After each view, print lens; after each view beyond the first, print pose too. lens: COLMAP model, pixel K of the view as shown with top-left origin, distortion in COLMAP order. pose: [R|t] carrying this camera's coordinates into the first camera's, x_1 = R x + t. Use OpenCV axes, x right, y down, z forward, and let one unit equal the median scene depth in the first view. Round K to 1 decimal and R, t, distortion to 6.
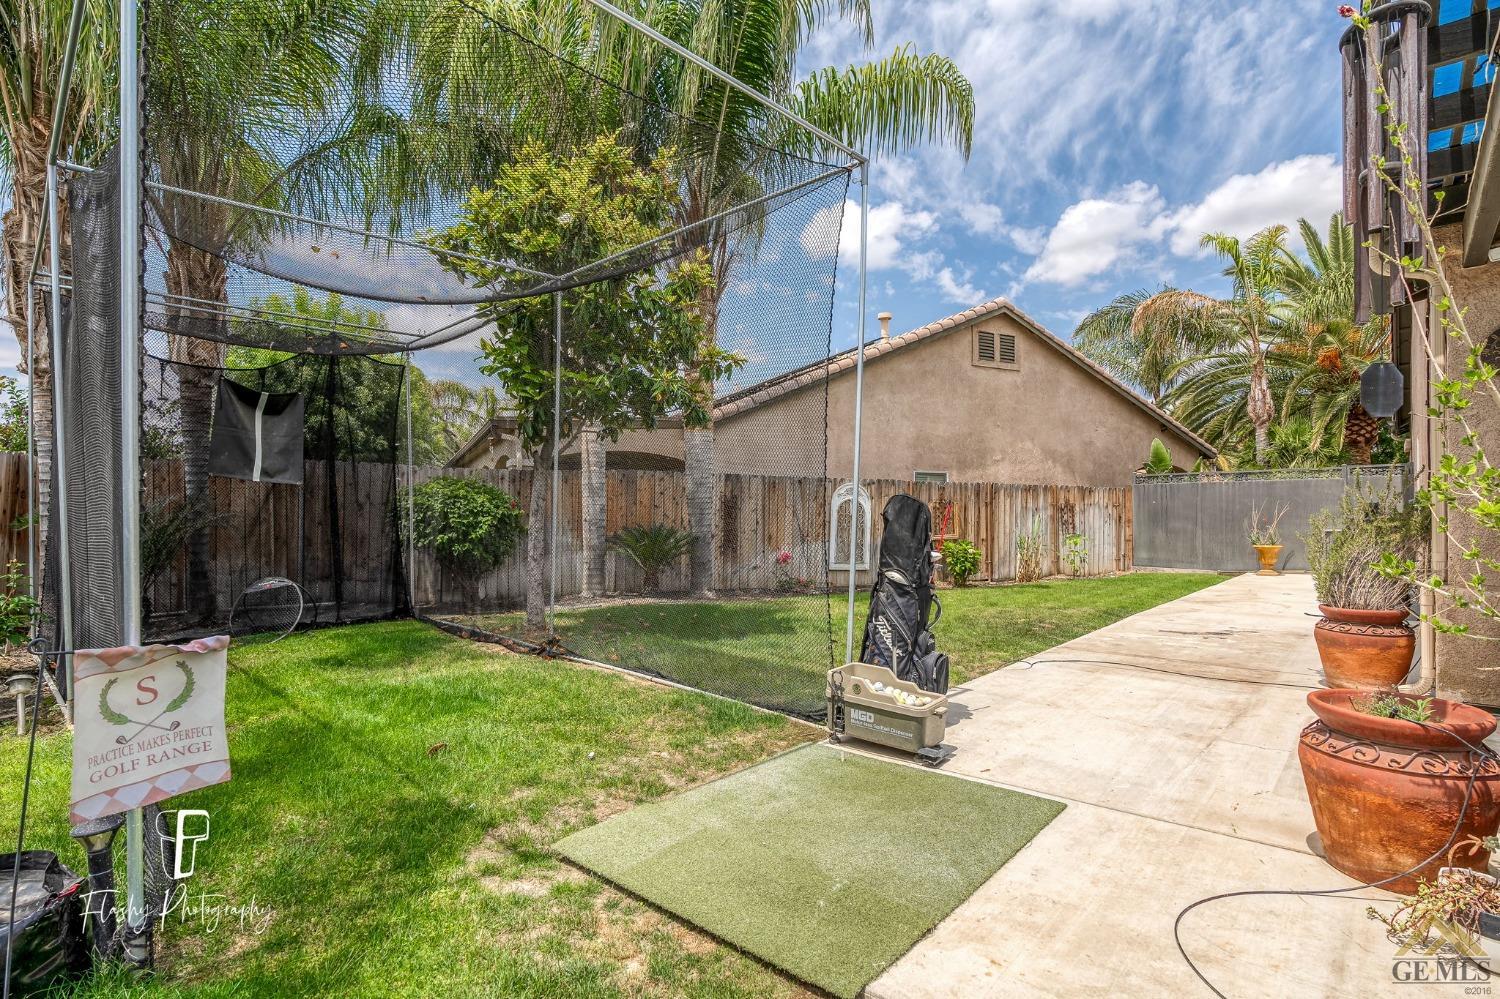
lens RADIAL K [[741.5, 0, 746.3], [0, 741.5, 510.8], [0, 0, 1]] dist [-0.004471, 0.000807]
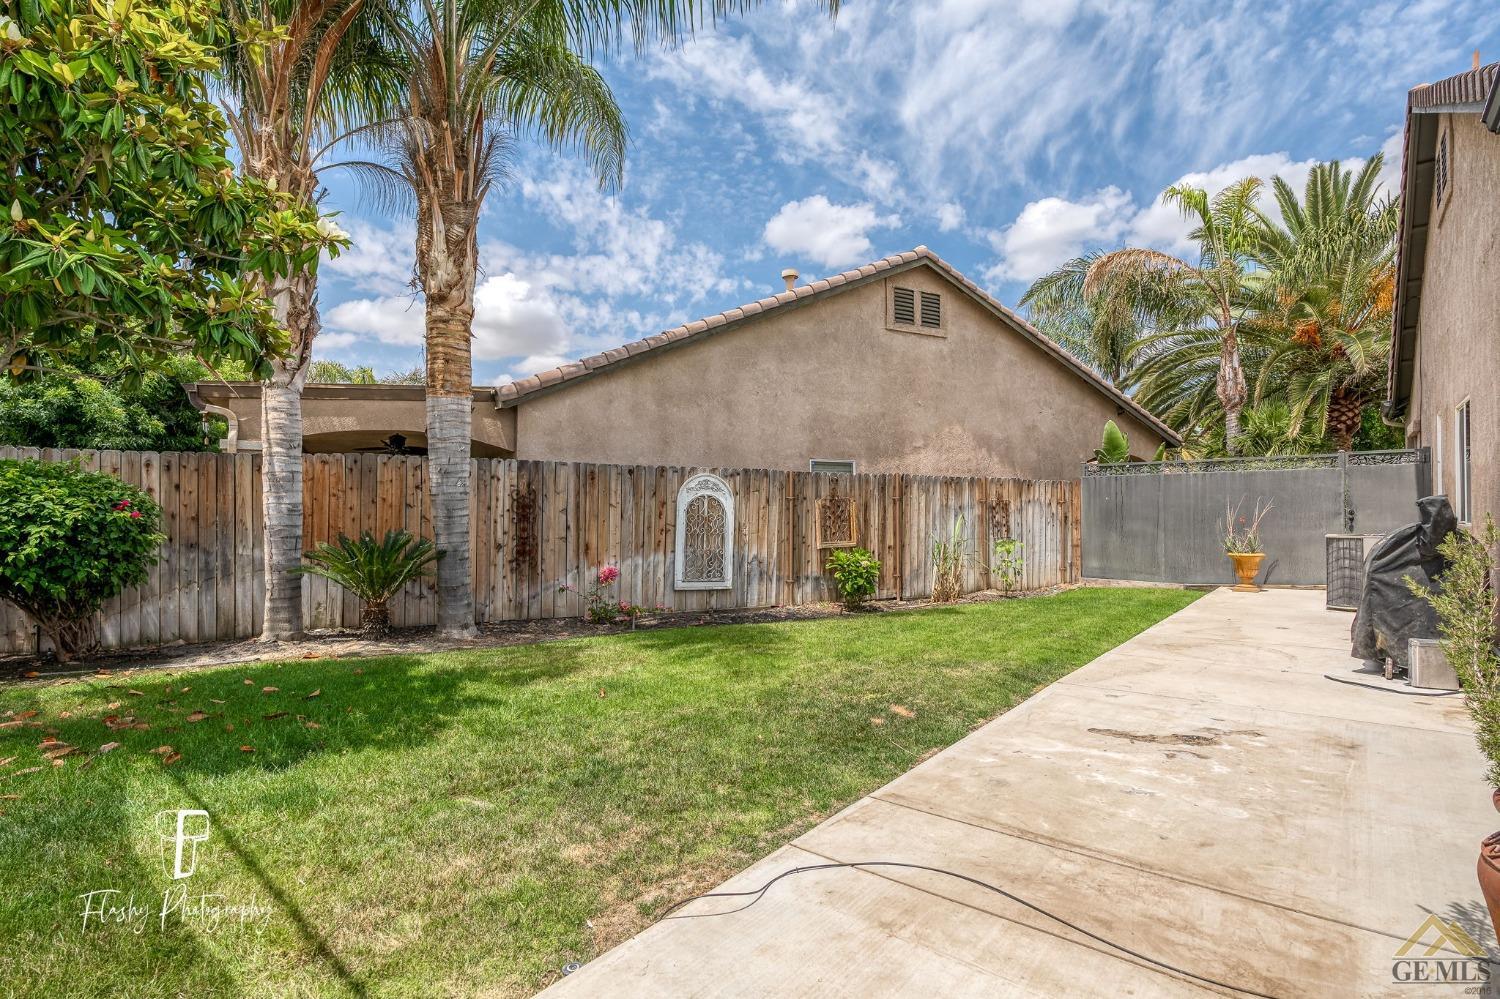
lens RADIAL K [[724.7, 0, 756.7], [0, 724.7, 506.8], [0, 0, 1]] dist [-0.004091, -0.000765]
pose [[0.999303, -0.001089, 0.037315, 0.135264], [0.001042, 0.999999, 0.001278, -0.003830], [-0.037316, -0.001239, 0.999303, 0.218222]]
